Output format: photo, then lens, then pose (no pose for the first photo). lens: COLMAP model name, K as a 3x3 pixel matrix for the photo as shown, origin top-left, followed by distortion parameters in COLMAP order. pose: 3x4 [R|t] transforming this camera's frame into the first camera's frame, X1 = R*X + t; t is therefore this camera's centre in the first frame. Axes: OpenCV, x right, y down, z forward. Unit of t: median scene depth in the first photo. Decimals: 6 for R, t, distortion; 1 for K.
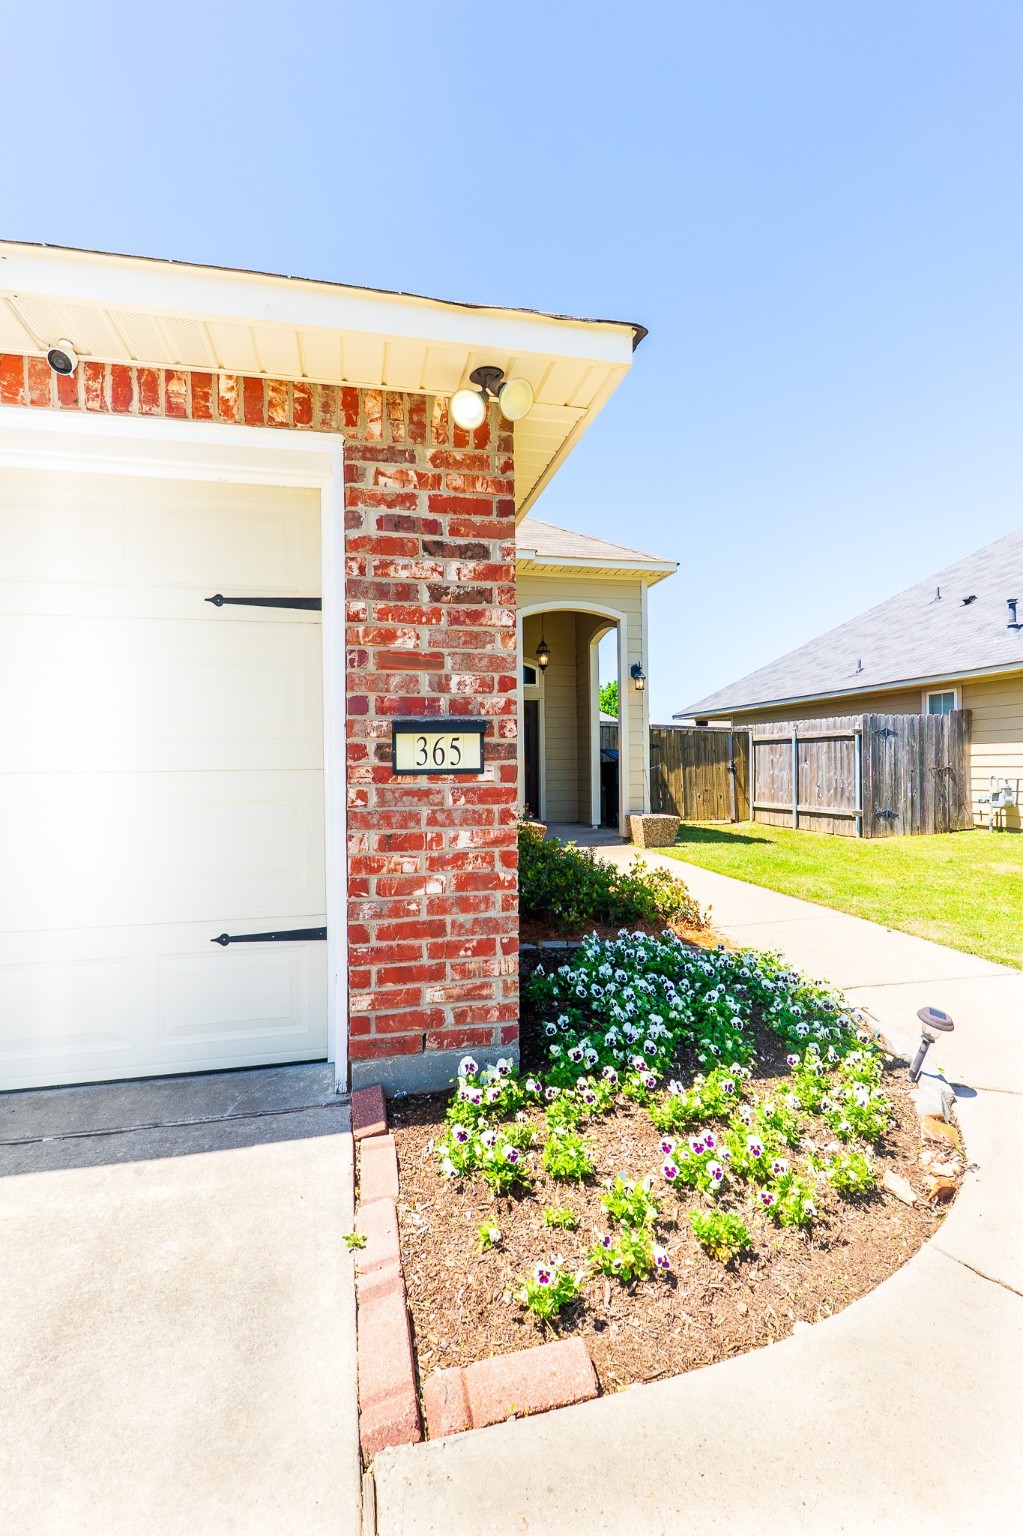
lens RADIAL K [[693.9, 0, 503.9], [0, 693.9, 767.4], [0, 0, 1]] dist [-0.010193, 0.000477]
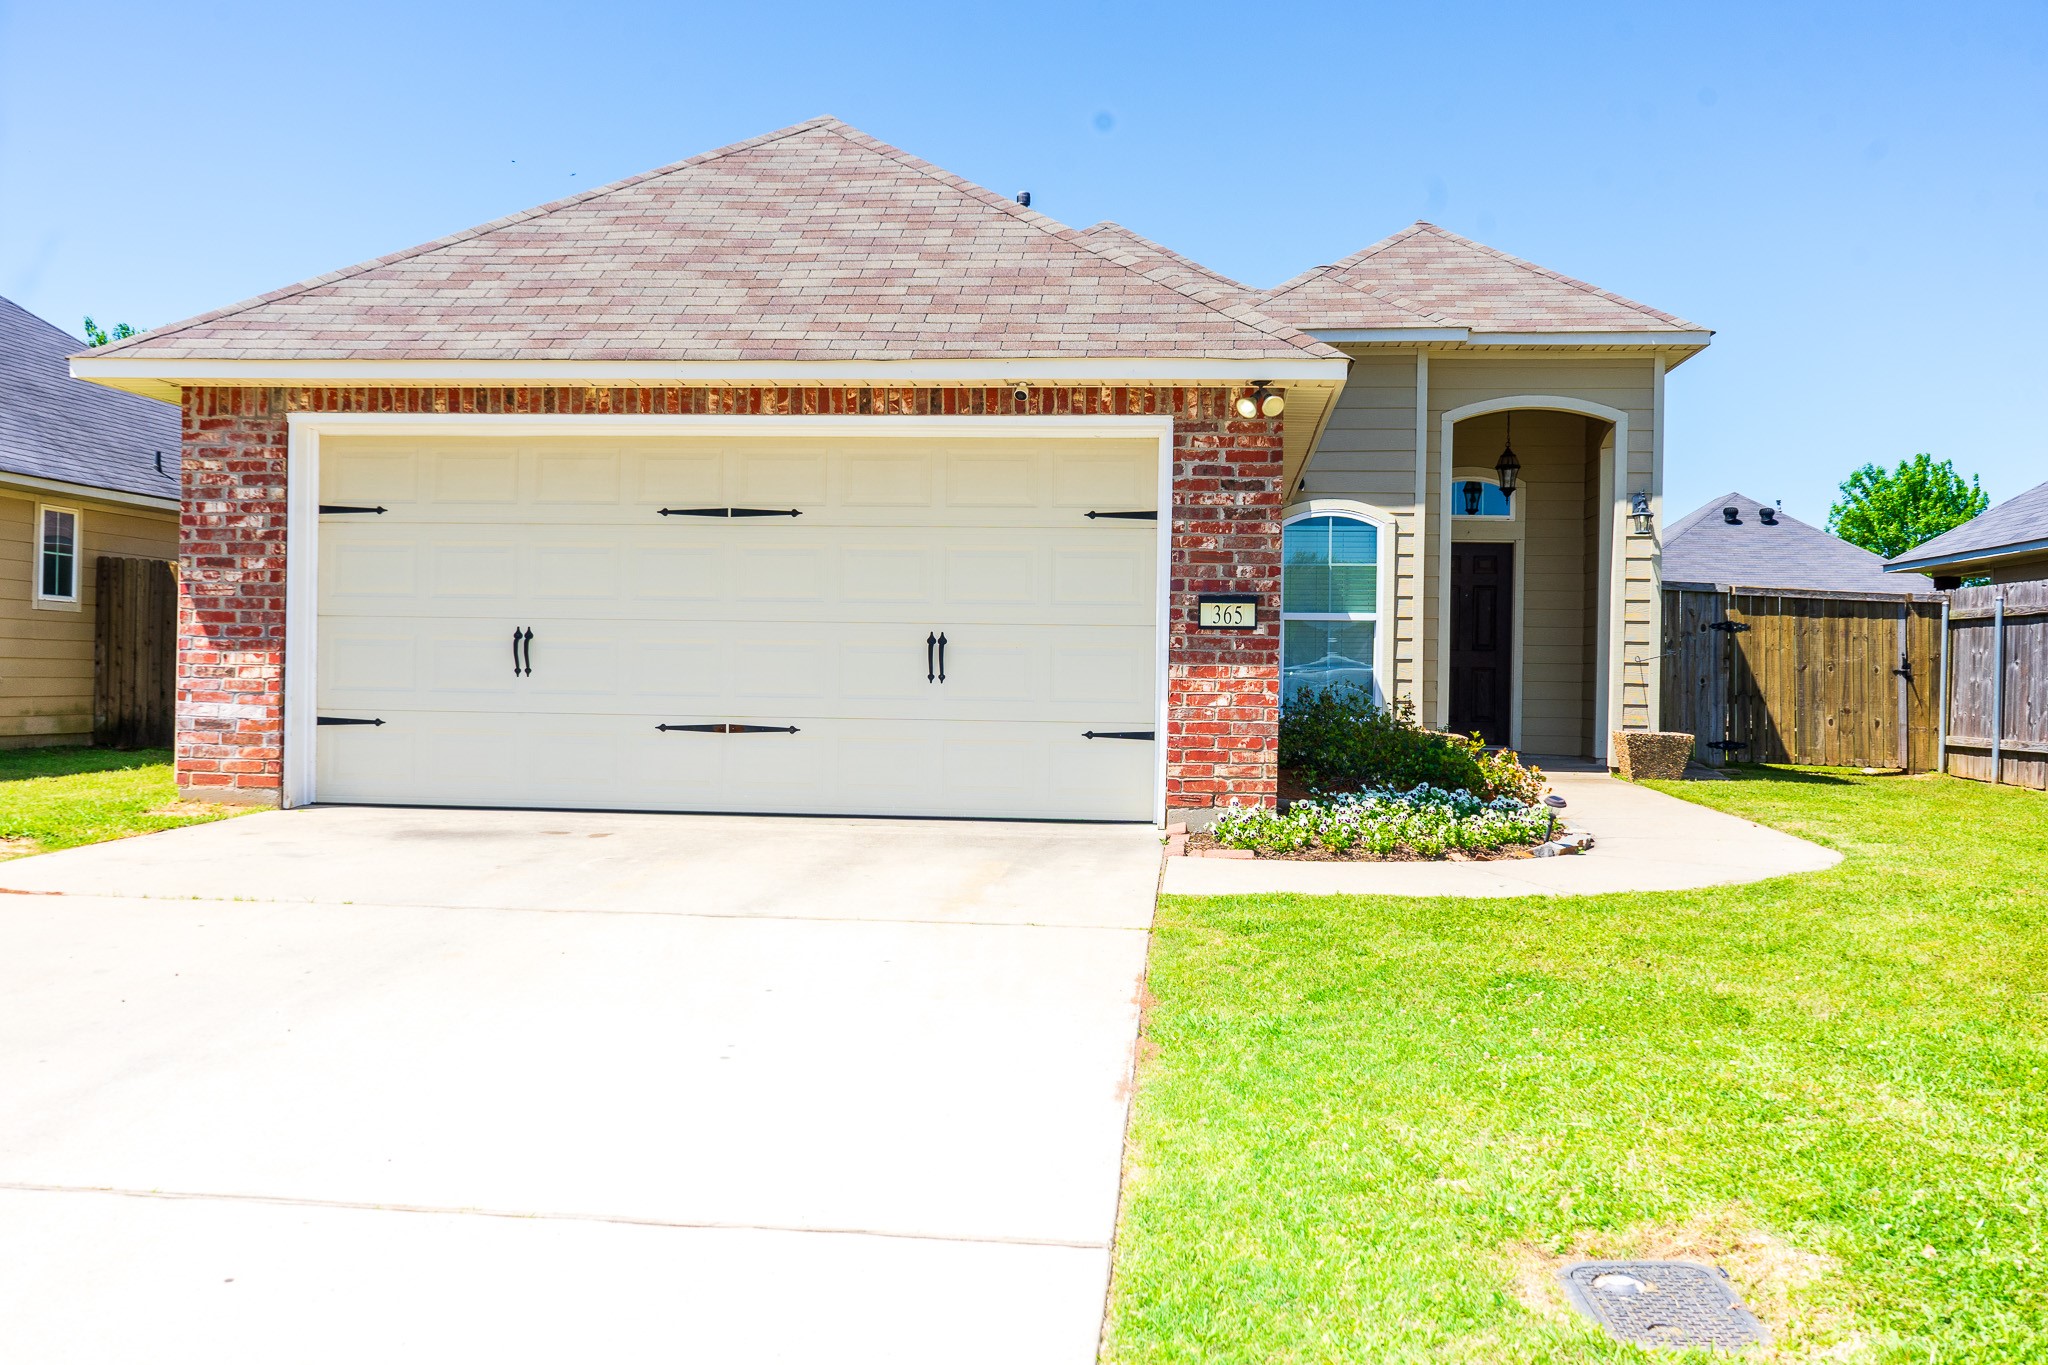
lens RADIAL K [[1888.5, 0, 1022.3], [0, 1888.5, 678.4], [0, 0, 1]] dist [0.006140, 0.000000]
pose [[0.948356, 0.026786, -0.316076, 0.817483], [-0.027600, 0.999617, 0.001900, 0.125452], [0.316006, 0.006922, 0.948732, -3.189979]]
